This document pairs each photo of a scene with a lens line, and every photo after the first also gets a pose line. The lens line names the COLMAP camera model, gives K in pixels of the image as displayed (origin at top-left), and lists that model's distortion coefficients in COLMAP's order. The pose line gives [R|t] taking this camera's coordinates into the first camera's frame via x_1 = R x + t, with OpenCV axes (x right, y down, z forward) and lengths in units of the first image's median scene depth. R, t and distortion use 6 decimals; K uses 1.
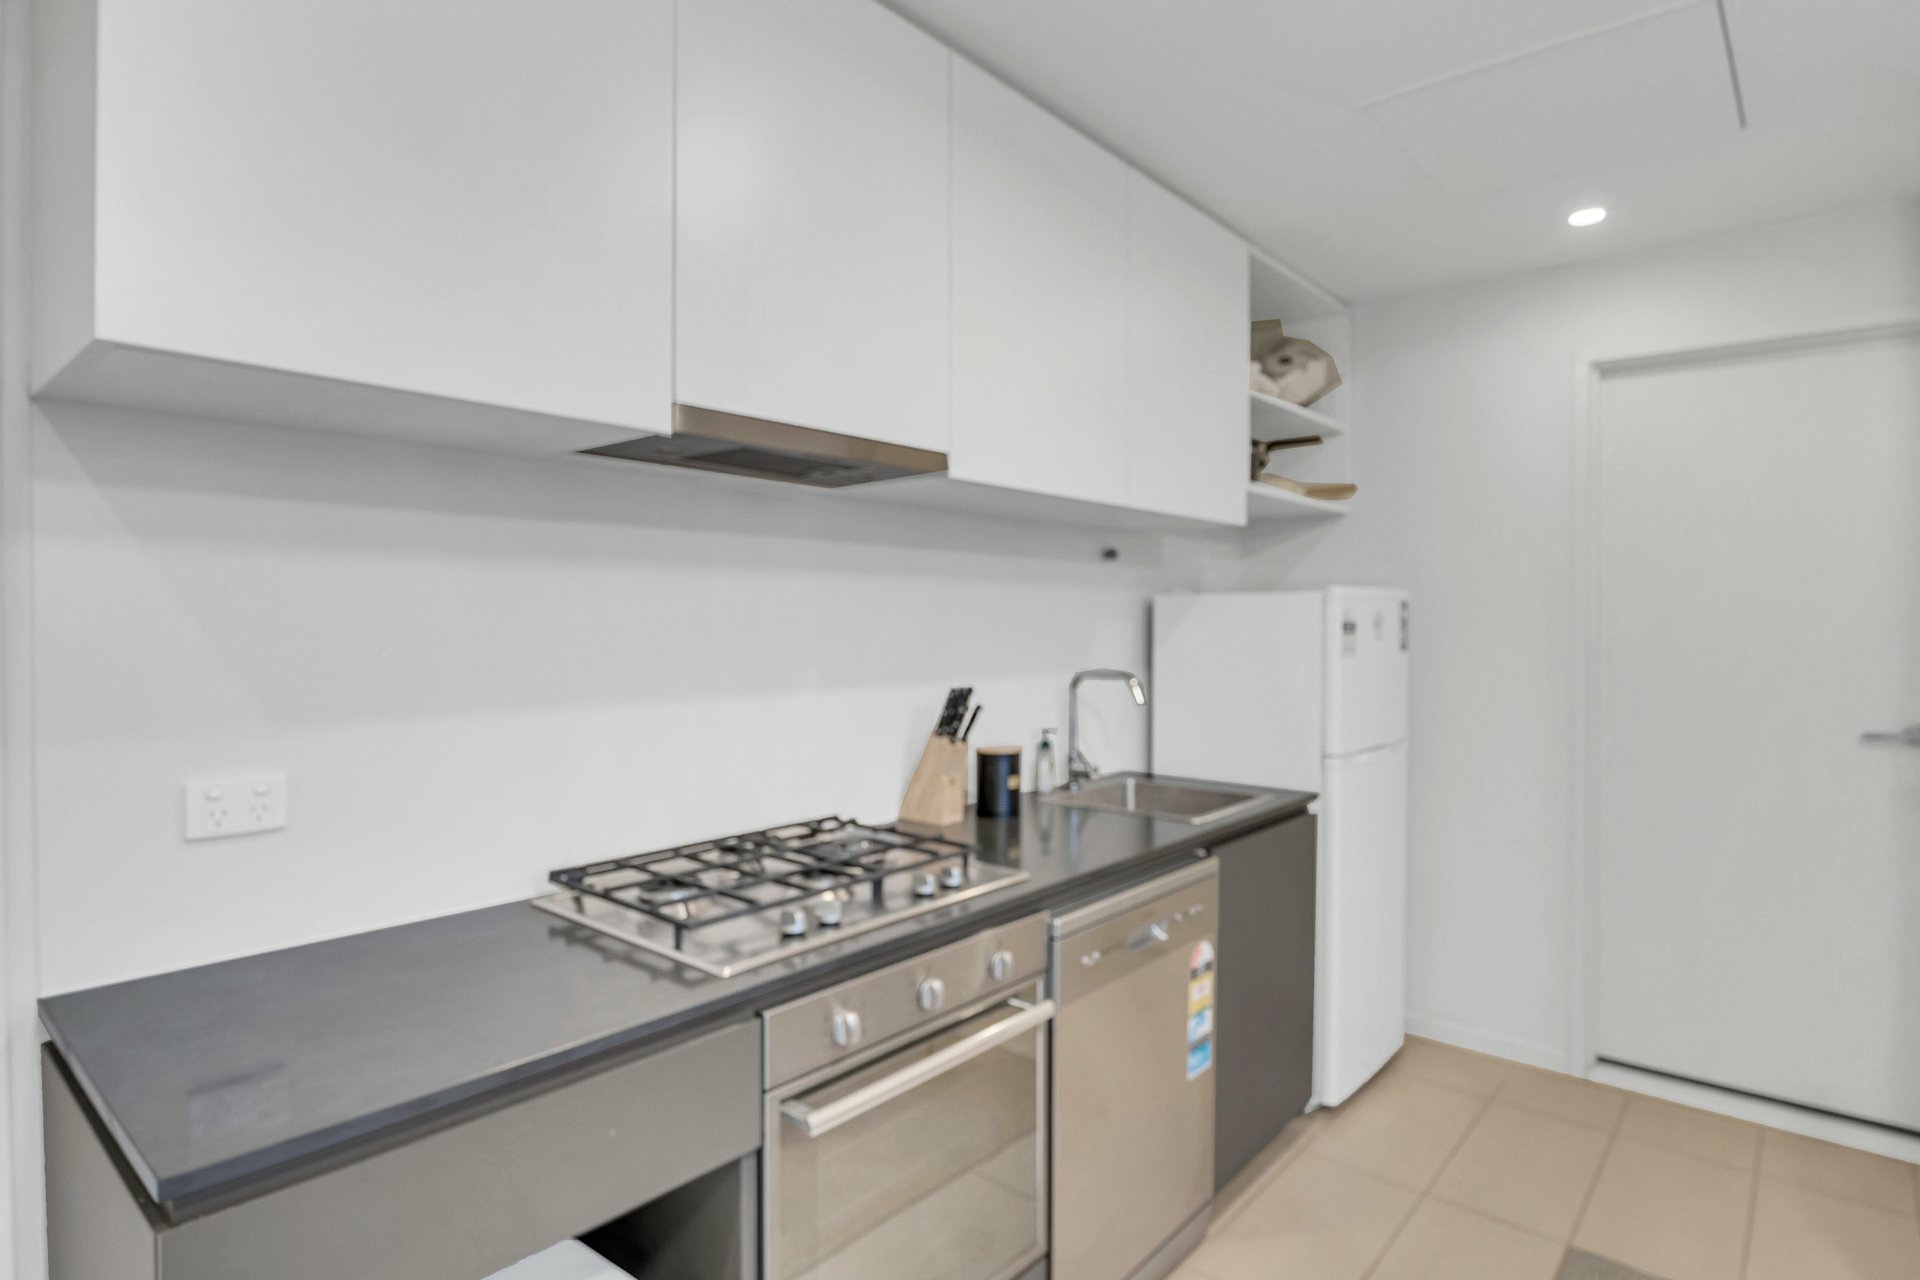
lens RADIAL K [[1024.1, 0, 970.5], [0, 1024.1, 634.1], [0, 0, 1]] dist [-0.015410, 0.000004]
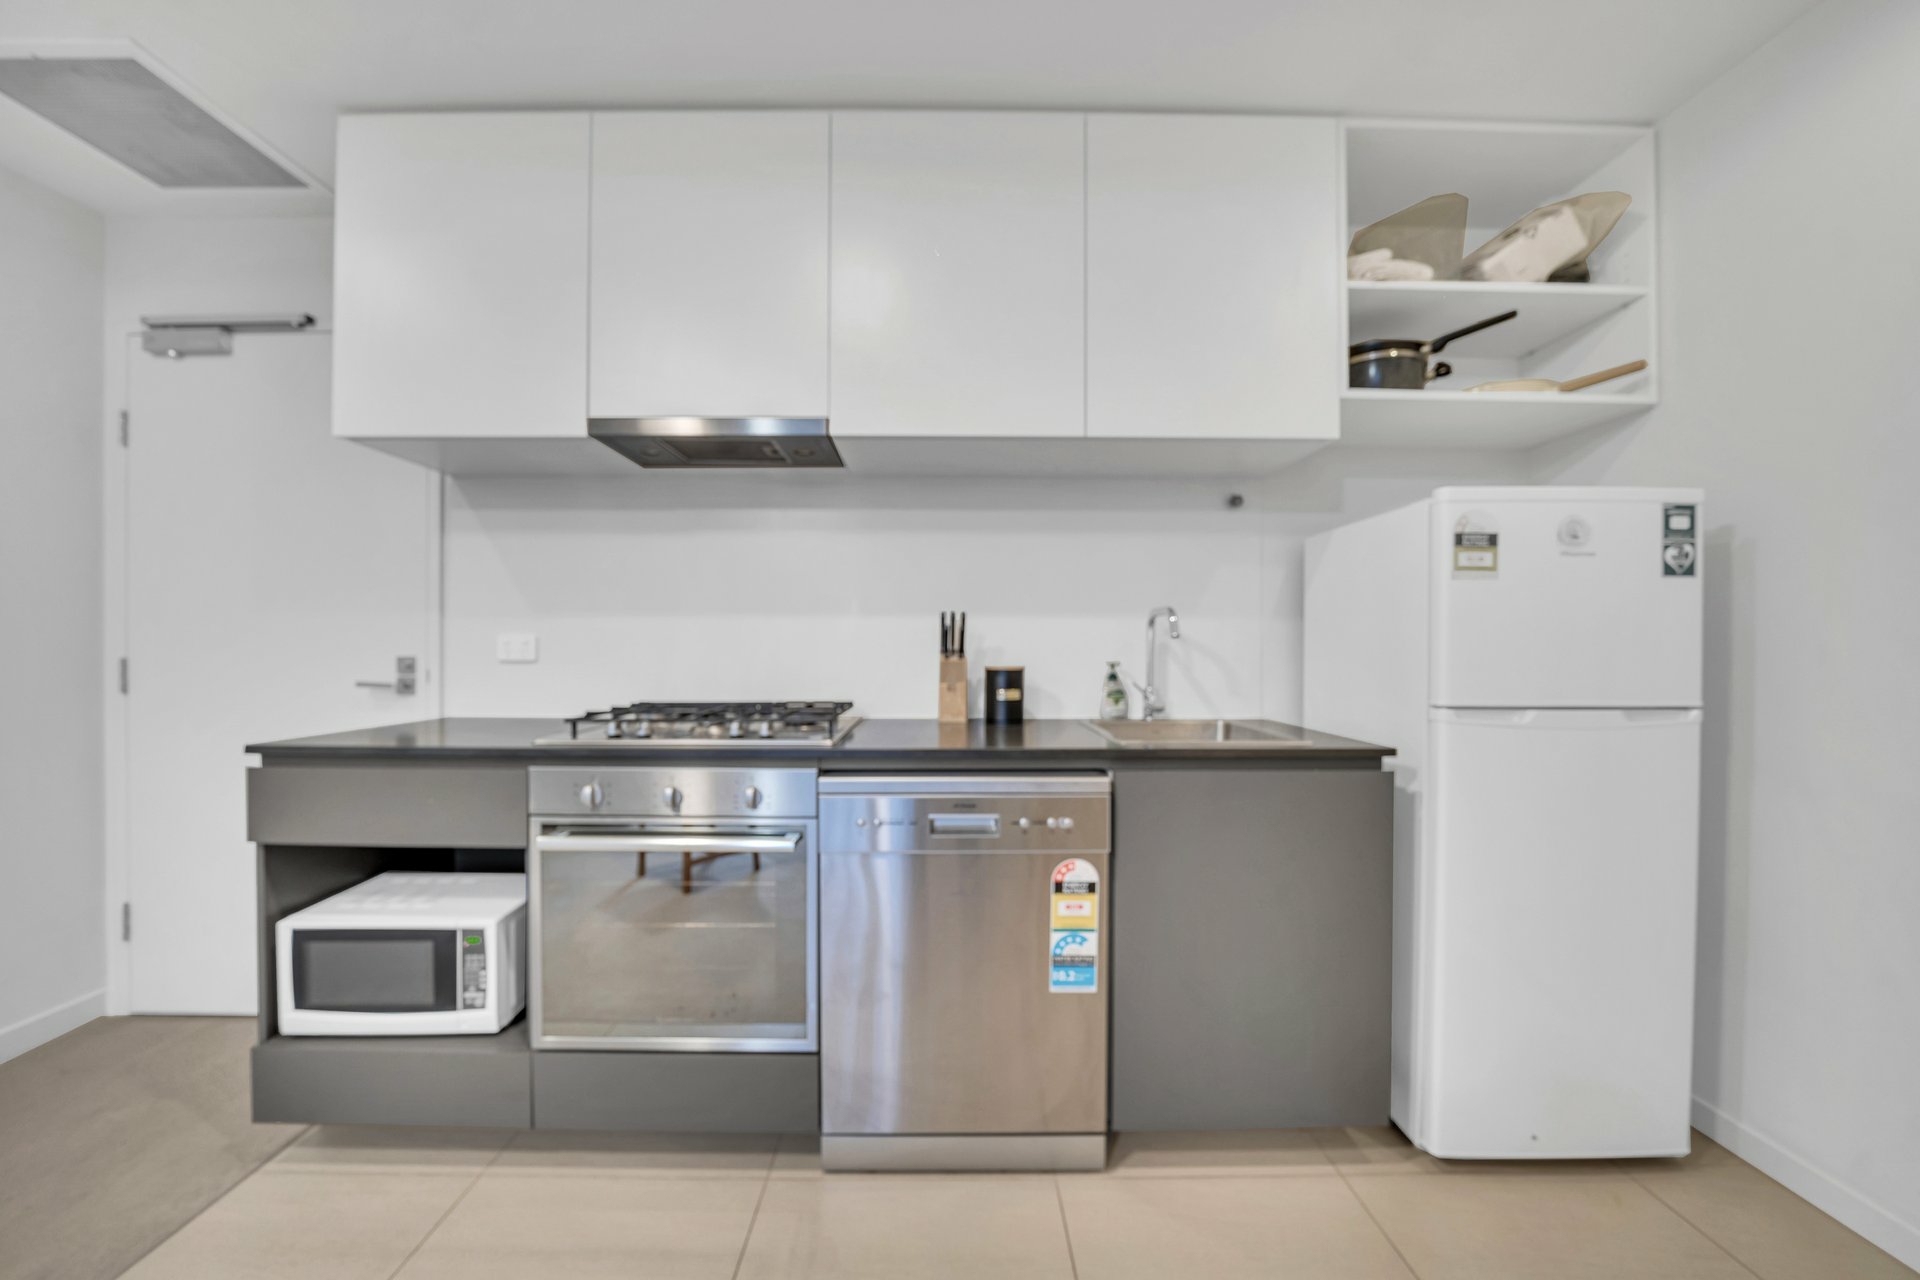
lens RADIAL K [[677.5, 0, 948.7], [0, 677.5, 652.1], [0, 0, 1]] dist [-0.015910, -0.000078]
pose [[0.644645, 0.005708, -0.764460, 0.518272], [-0.013939, 0.999894, -0.004288, 0.087267], [0.764355, 0.013420, 0.644657, 0.393954]]
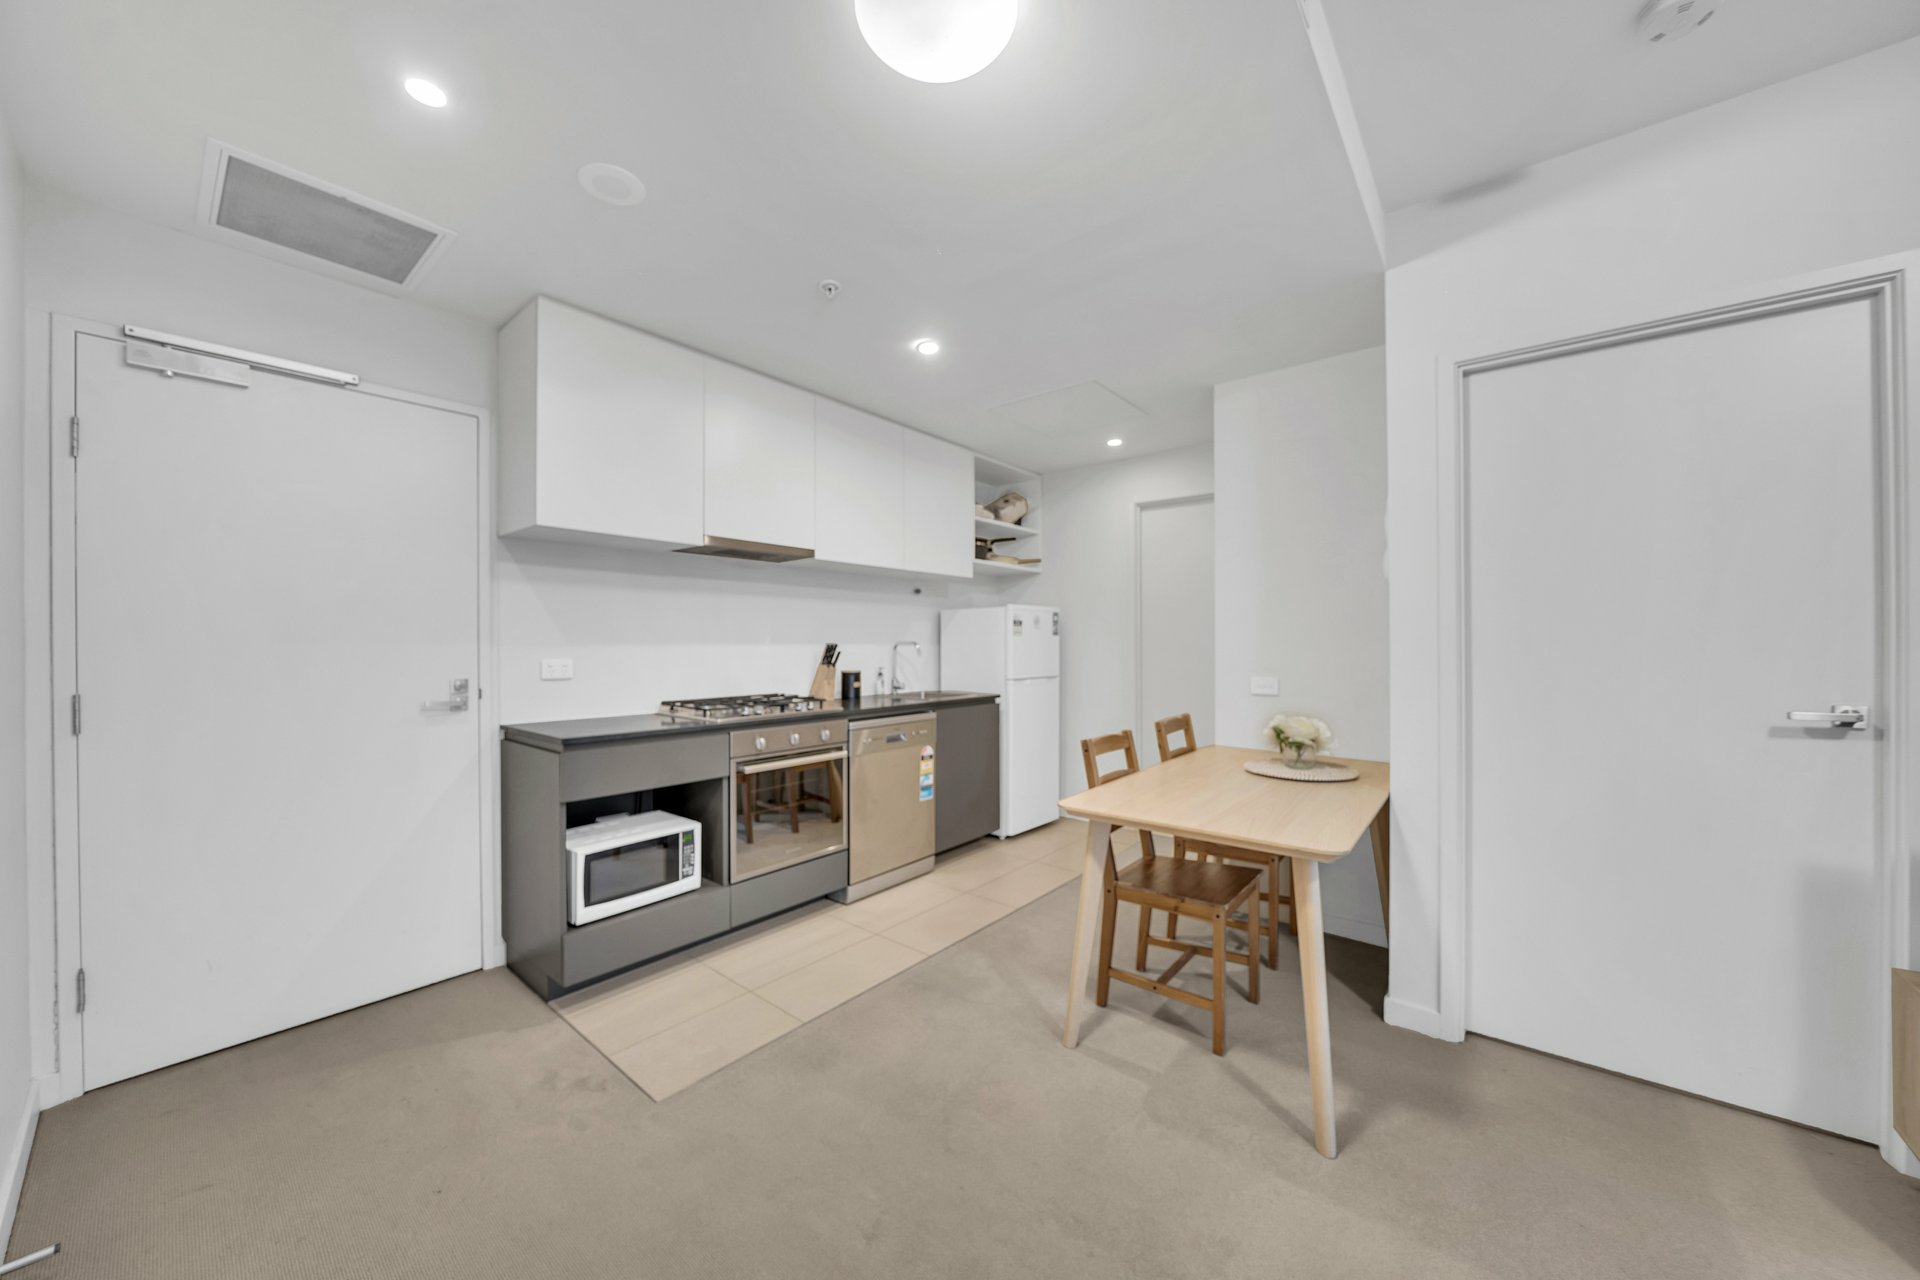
lens RADIAL K [[677.5, 0, 948.7], [0, 677.5, 652.1], [0, 0, 1]] dist [-0.015910, -0.000078]
pose [[0.999992, -0.003722, 0.001611, 0.223519], [0.003729, 0.999983, -0.004382, 0.066626], [-0.001595, 0.004388, 0.999989, -0.512733]]
